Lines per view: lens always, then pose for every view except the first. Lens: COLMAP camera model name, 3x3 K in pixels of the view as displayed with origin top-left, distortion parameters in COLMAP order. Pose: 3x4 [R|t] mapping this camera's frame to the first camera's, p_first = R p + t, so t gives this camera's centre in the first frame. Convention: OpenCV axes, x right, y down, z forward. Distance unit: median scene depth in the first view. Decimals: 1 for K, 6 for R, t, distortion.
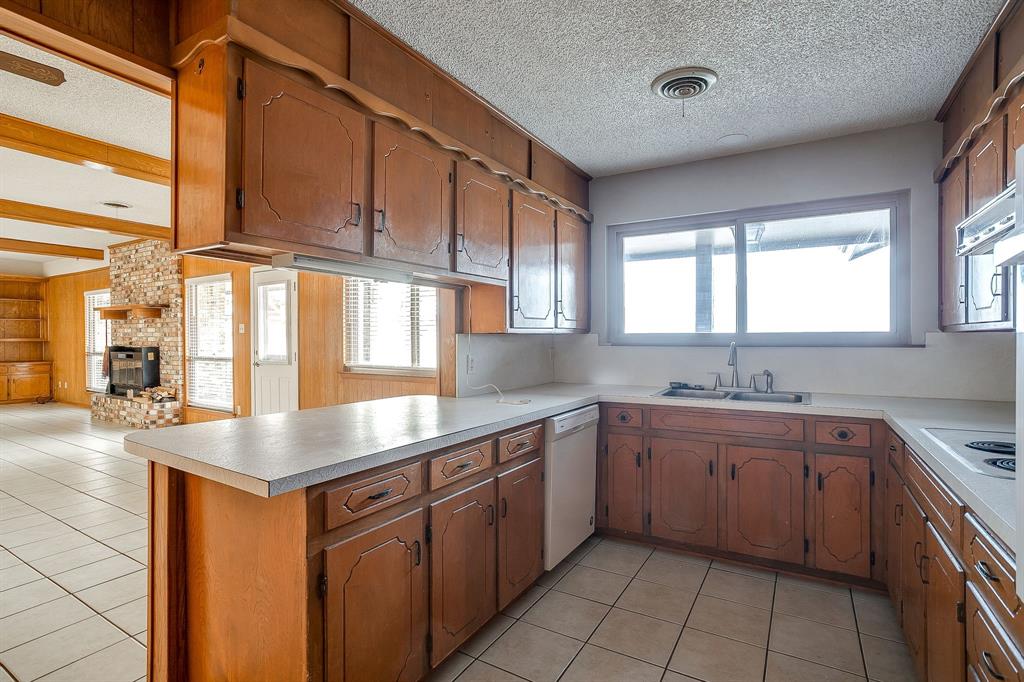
lens RADIAL K [[499.6, 0, 512.0], [0, 499.6, 341.0], [0, 0, 1]] dist [-0.040501, 0.030629]
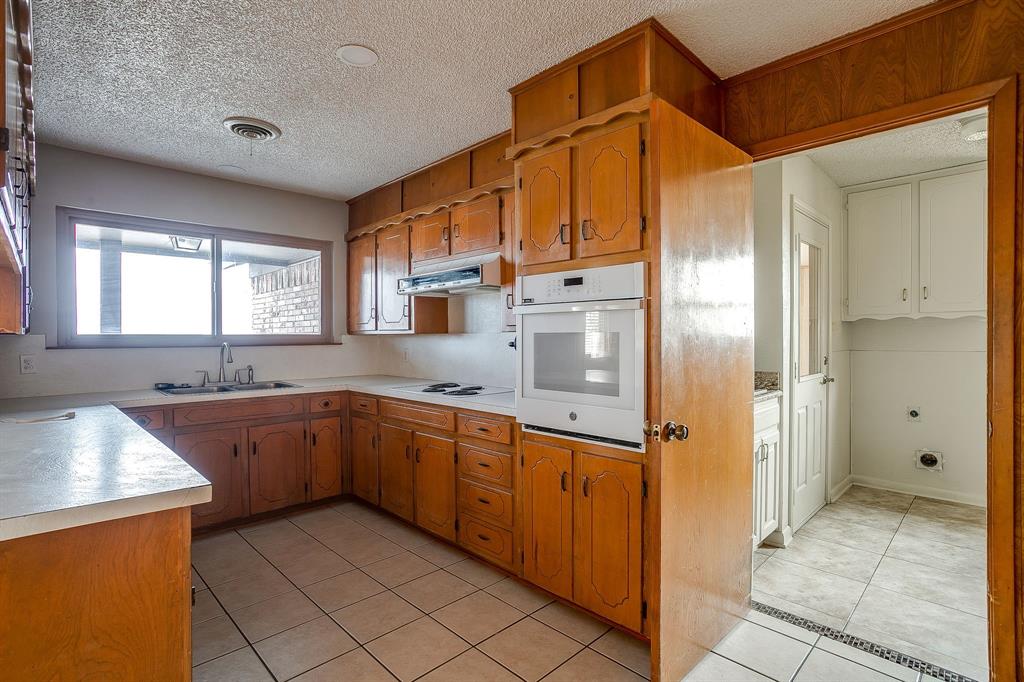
lens RADIAL K [[499.6, 0, 512.0], [0, 499.6, 341.0], [0, 0, 1]] dist [-0.040501, 0.030629]
pose [[0.246170, -0.004221, 0.969218, -0.581243], [0.010735, 0.999941, 0.001628, 0.004595], [-0.969167, 0.010004, 0.246200, 0.083758]]
